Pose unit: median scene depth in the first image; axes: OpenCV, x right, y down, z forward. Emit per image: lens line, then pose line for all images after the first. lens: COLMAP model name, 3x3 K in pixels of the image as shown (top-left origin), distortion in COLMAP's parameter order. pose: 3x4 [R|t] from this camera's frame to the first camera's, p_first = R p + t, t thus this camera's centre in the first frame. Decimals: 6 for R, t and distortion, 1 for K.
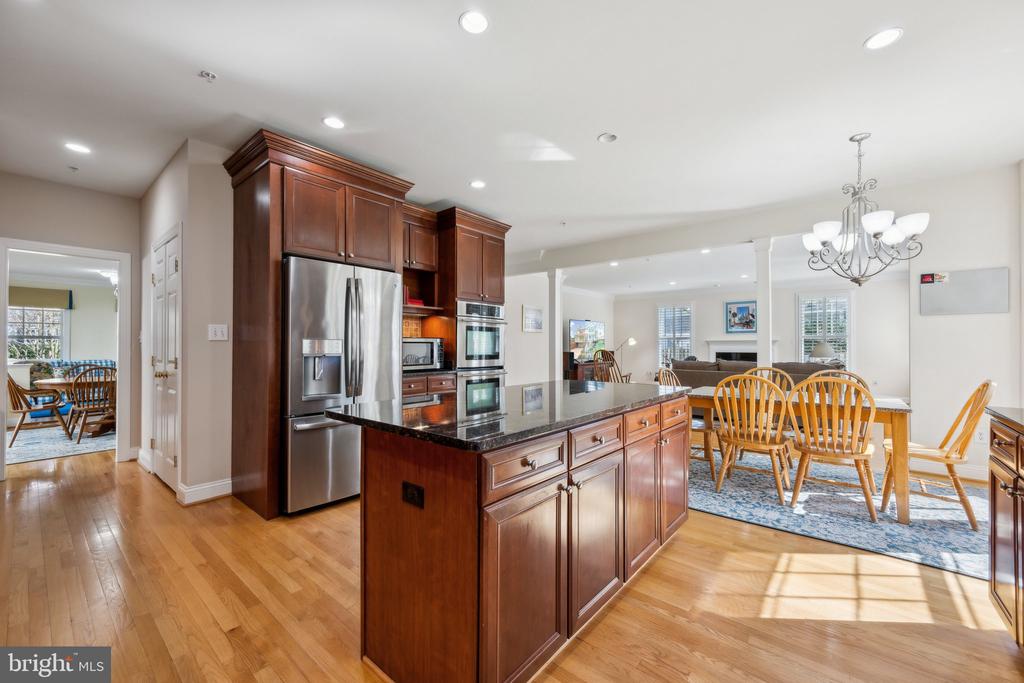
lens RADIAL K [[406.3, 0, 510.7], [0, 406.3, 343.2], [0, 0, 1]] dist [0.001750, -0.000588]
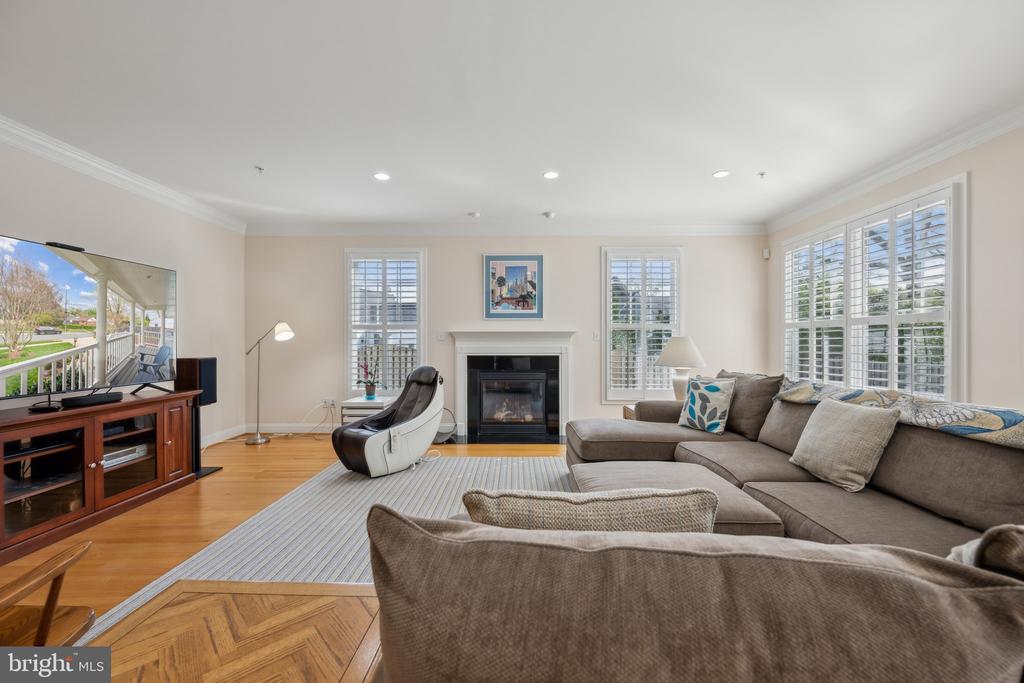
lens RADIAL K [[406.3, 0, 508.7], [0, 406.3, 343.6], [0, 0, 1]] dist [0.001750, -0.000588]
pose [[0.769027, 0.000564, 0.639216, 0.236279], [-0.004364, 0.999981, 0.004367, 0.005022], [-0.639202, -0.006148, 0.769015, 0.606553]]
